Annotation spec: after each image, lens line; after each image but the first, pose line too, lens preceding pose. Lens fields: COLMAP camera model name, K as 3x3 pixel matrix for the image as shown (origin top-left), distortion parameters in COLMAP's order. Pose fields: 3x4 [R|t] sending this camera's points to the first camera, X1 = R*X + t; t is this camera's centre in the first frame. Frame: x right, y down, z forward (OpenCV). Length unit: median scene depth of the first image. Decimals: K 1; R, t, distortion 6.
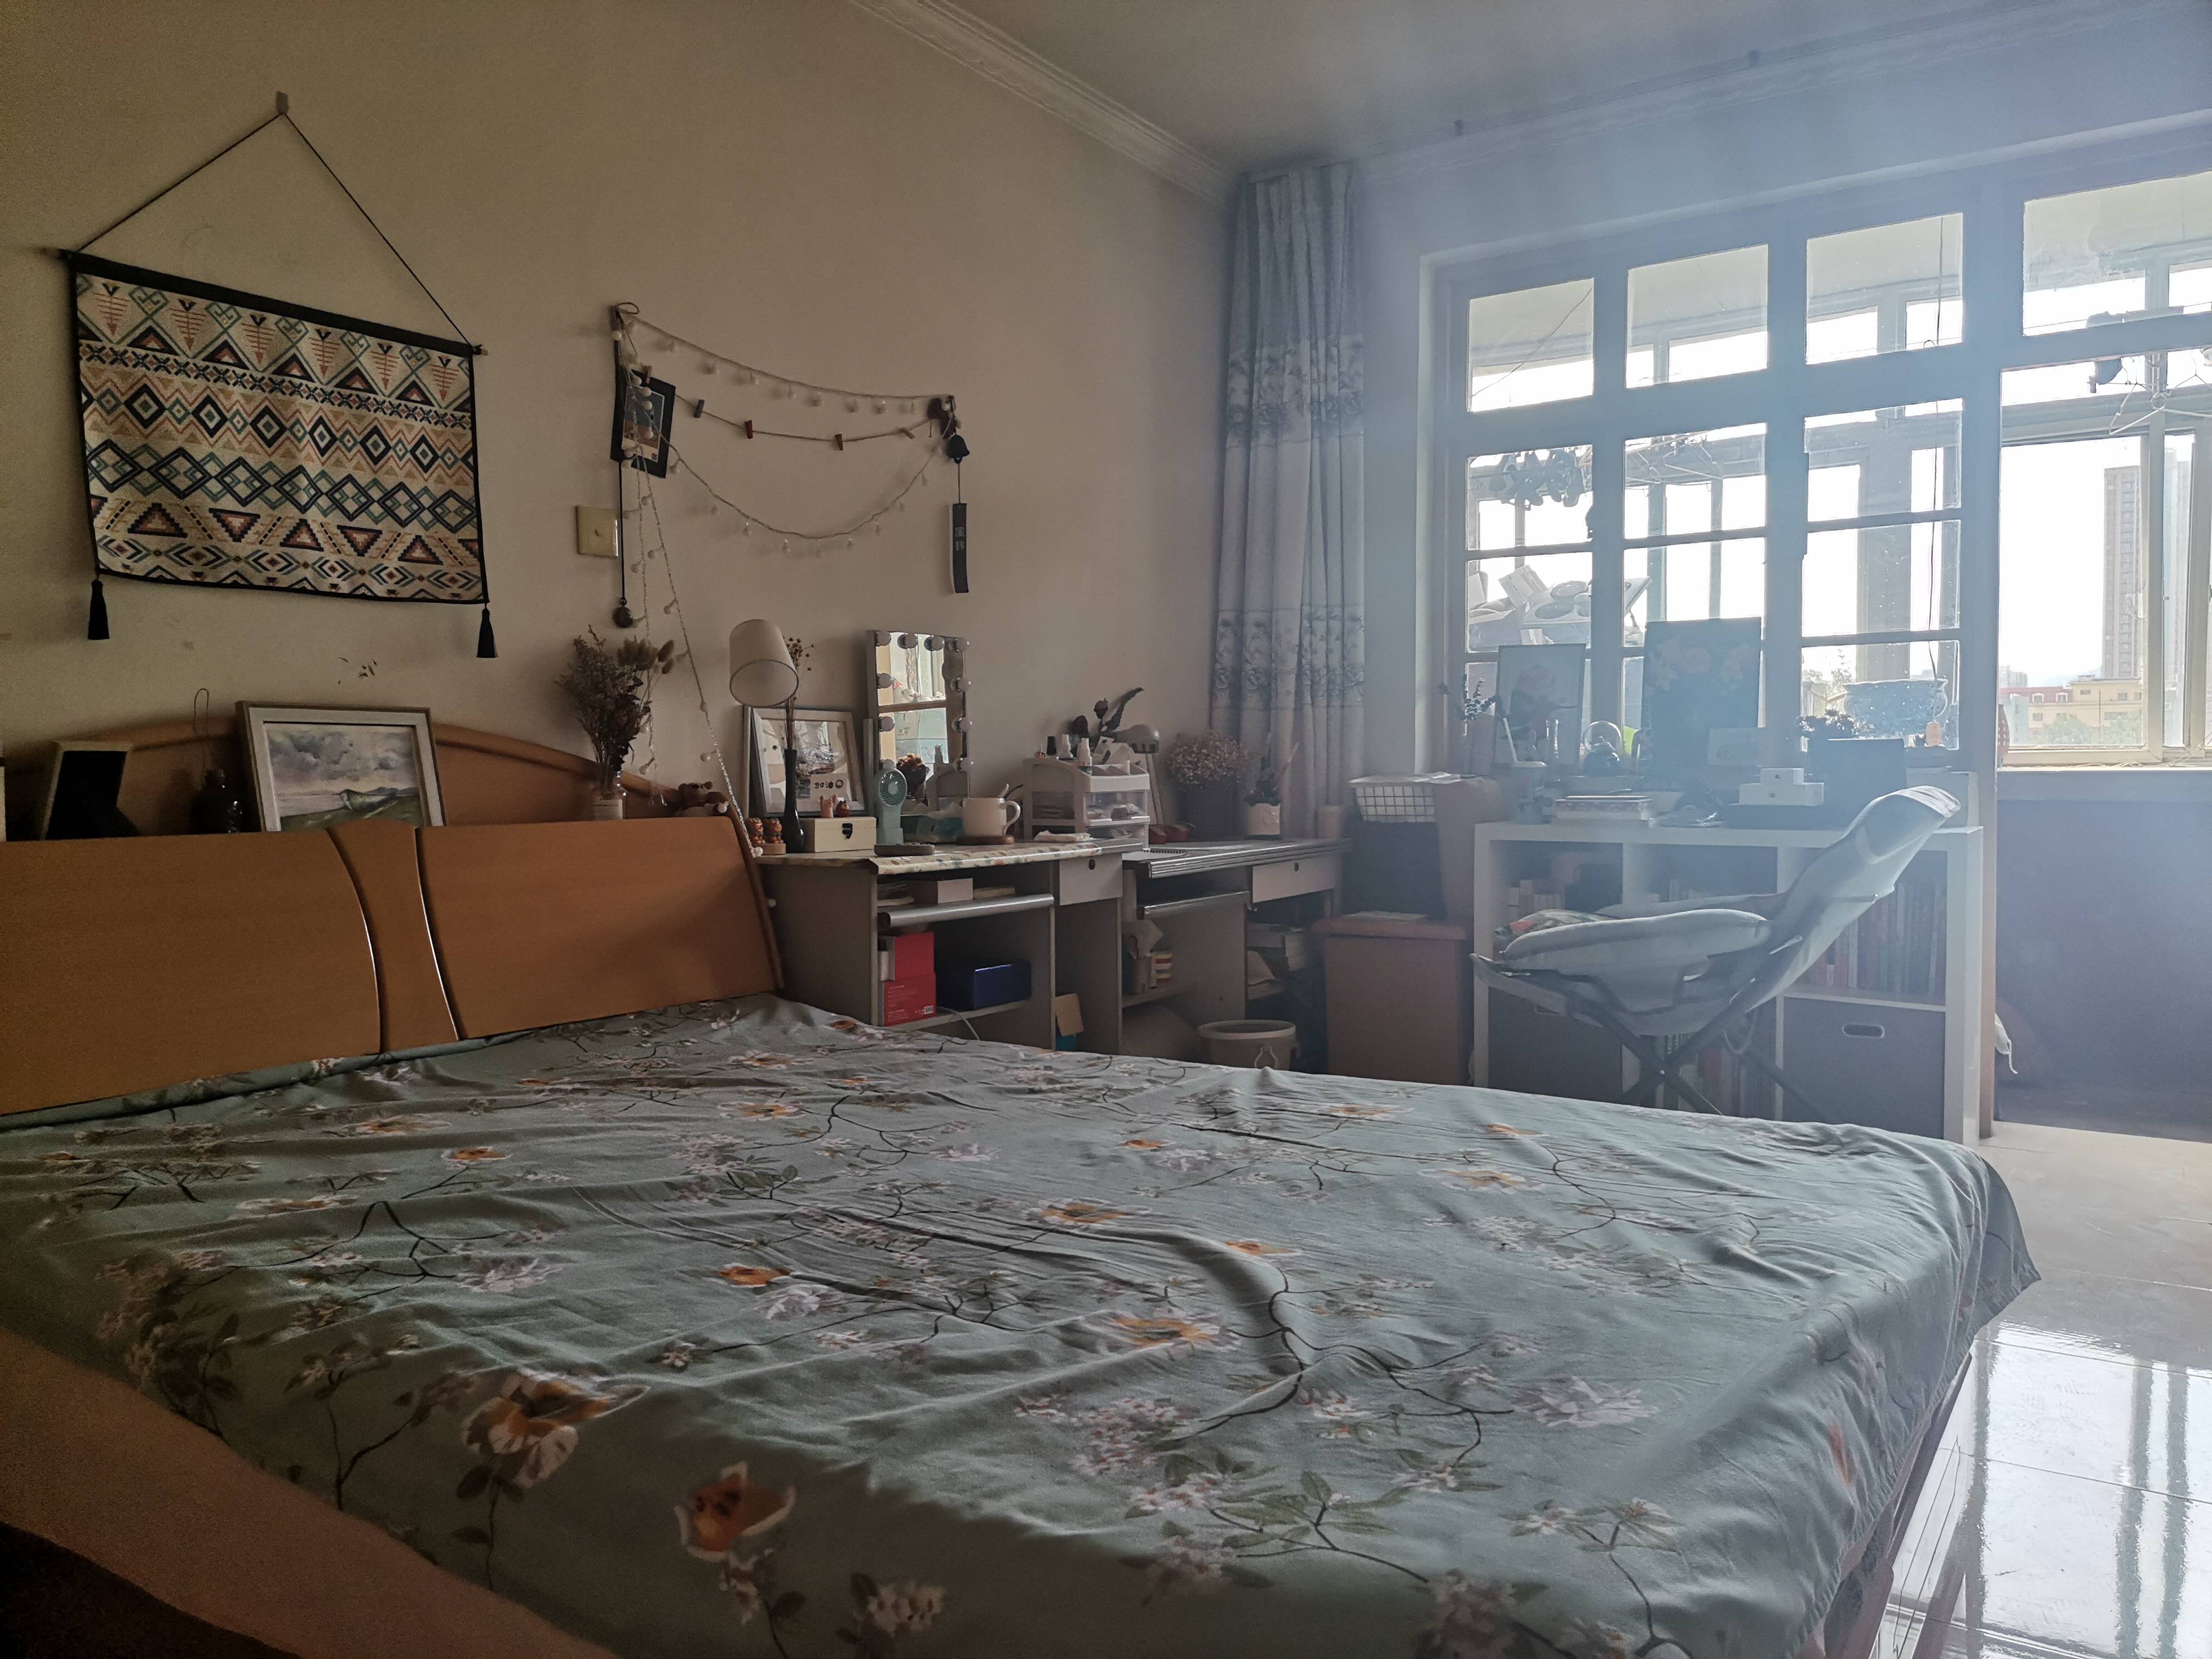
lens RADIAL K [[1645.5, 0, 1107.5], [0, 1645.5, 827.0], [0, 0, 1]] dist [0.115347, -0.149664]
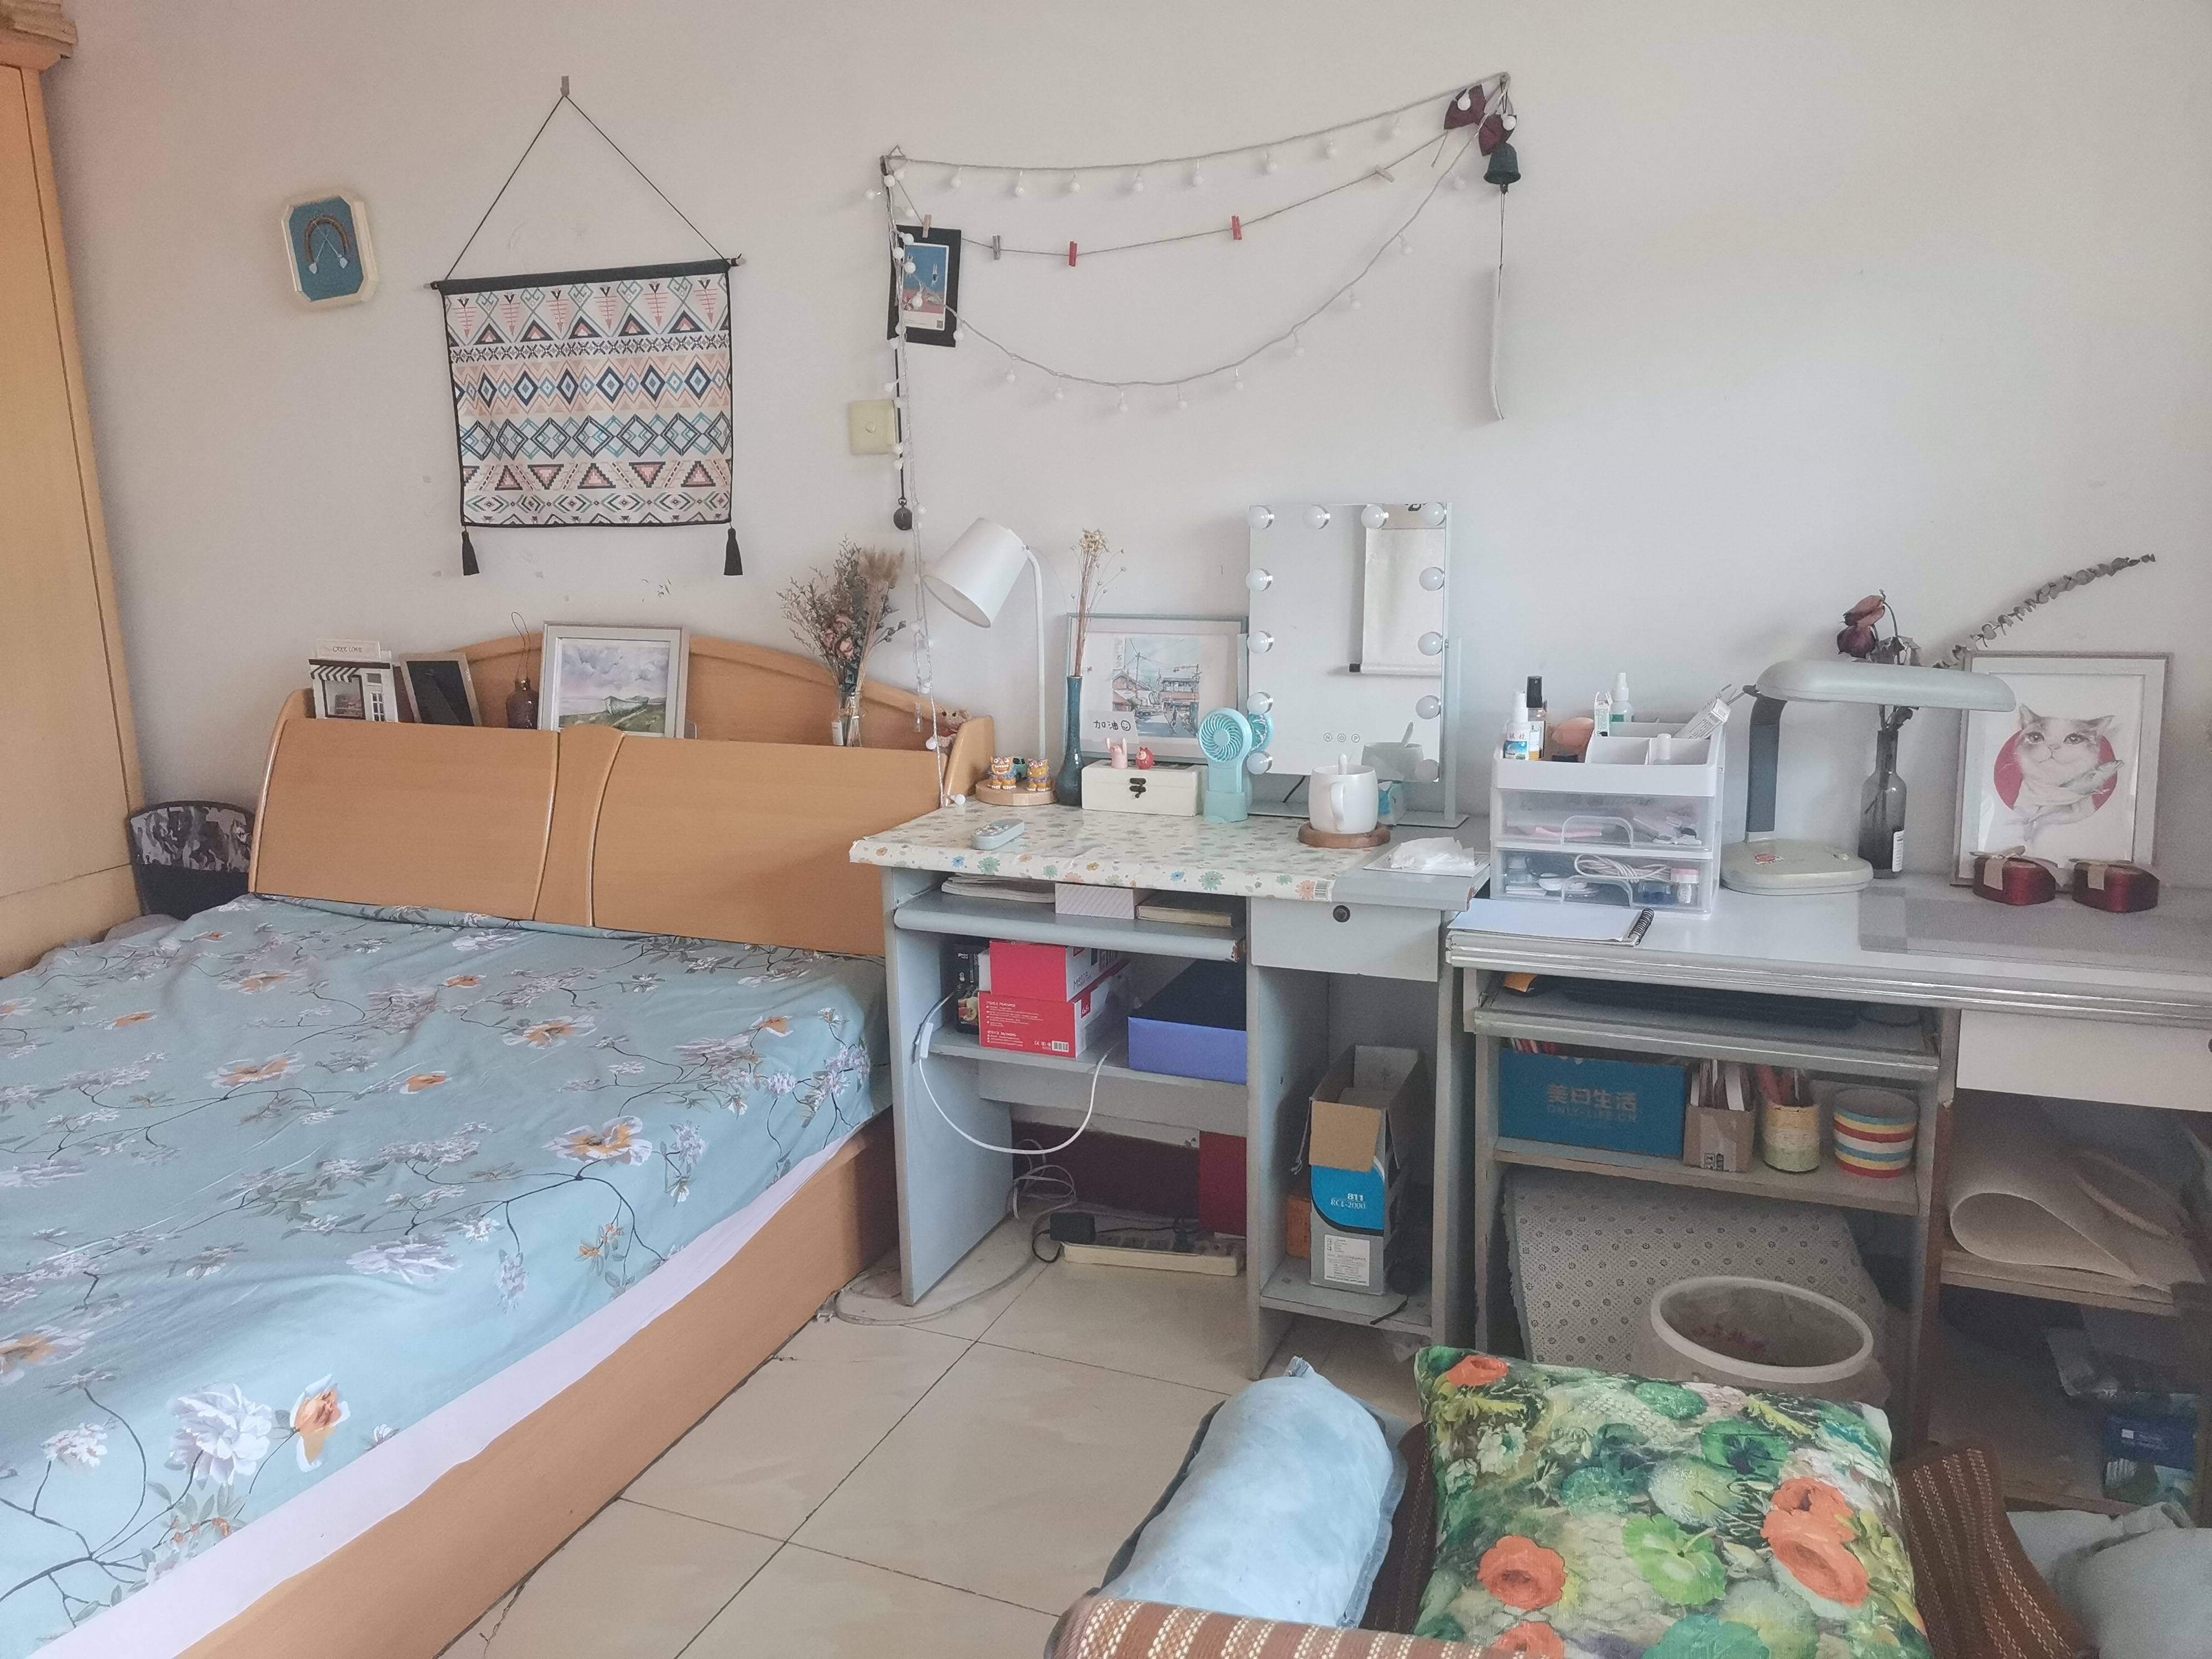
lens RADIAL K [[1645.5, 0, 1107.5], [0, 1645.5, 827.0], [0, 0, 1]] dist [0.115347, -0.149664]
pose [[0.181187, 0.208627, -0.961065, 0.741685], [-0.018464, 0.977789, 0.208776, -0.180293], [0.983275, -0.020083, 0.181014, 1.111007]]
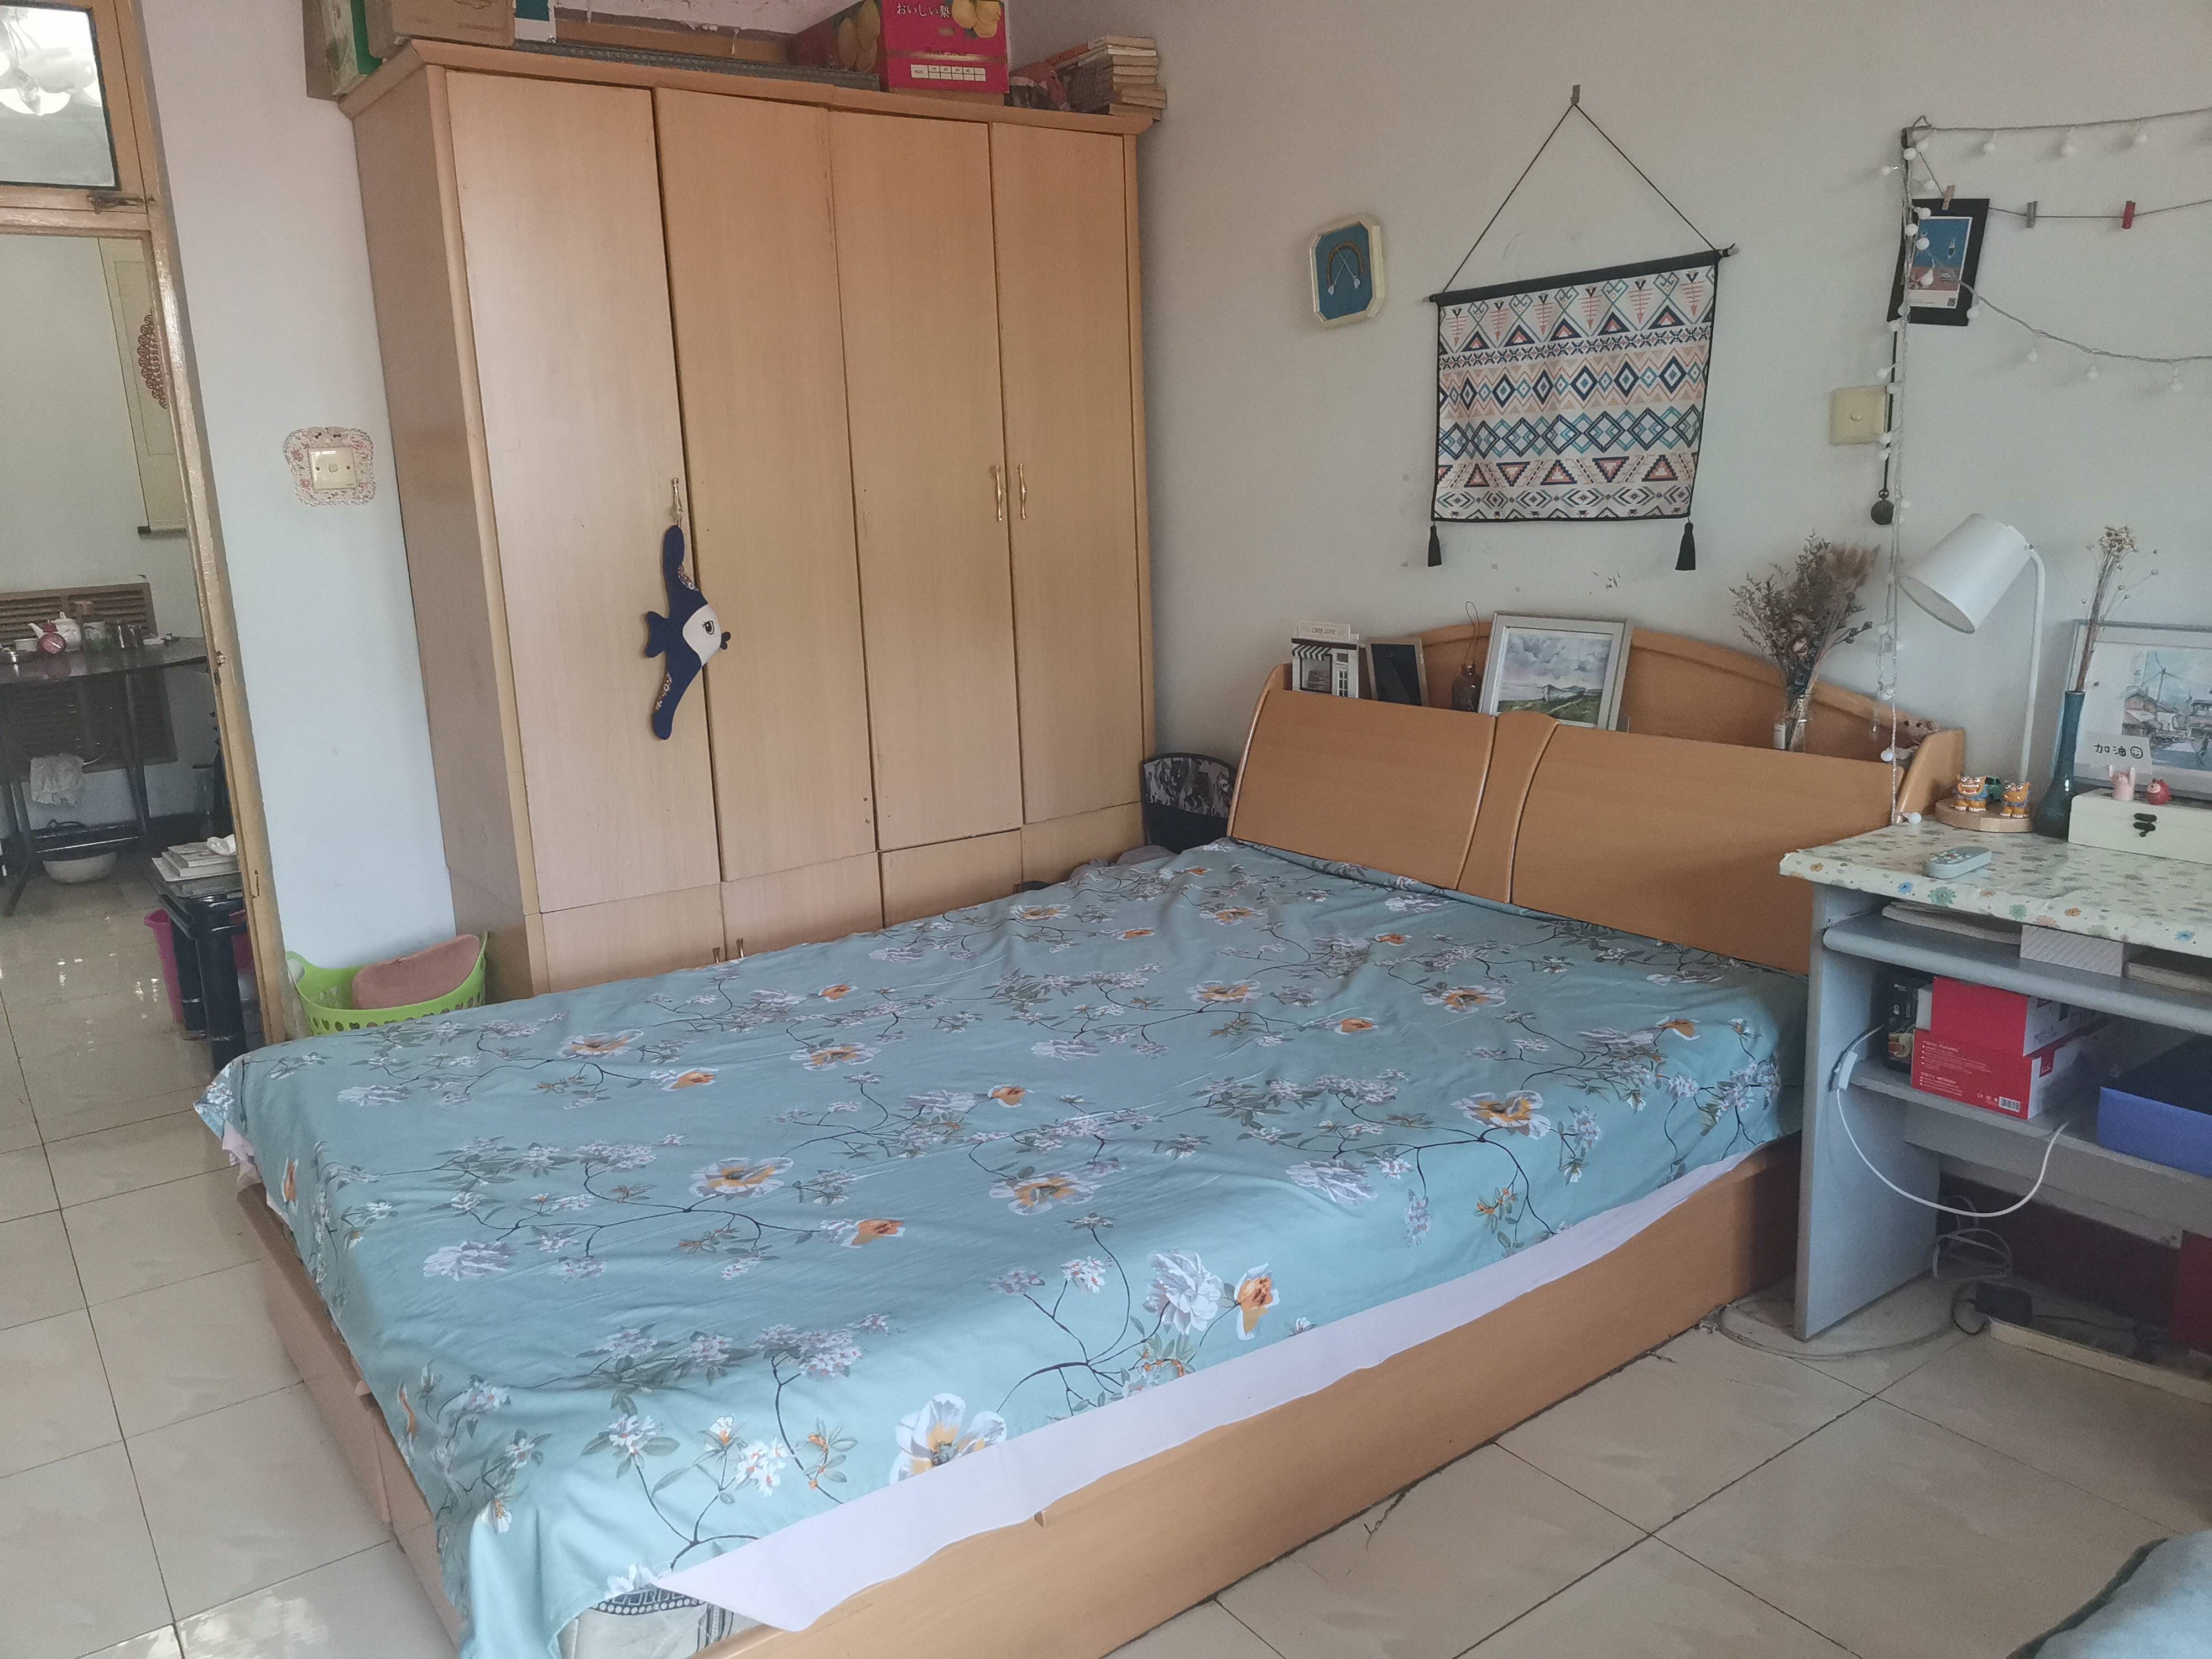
lens RADIAL K [[1645.5, 0, 1107.5], [0, 1645.5, 827.0], [0, 0, 1]] dist [0.115347, -0.149664]
pose [[-0.354822, 0.217580, -0.909264, 0.775532], [0.003739, 0.972866, 0.231340, -0.200104], [0.934926, 0.078685, -0.346008, 1.106906]]
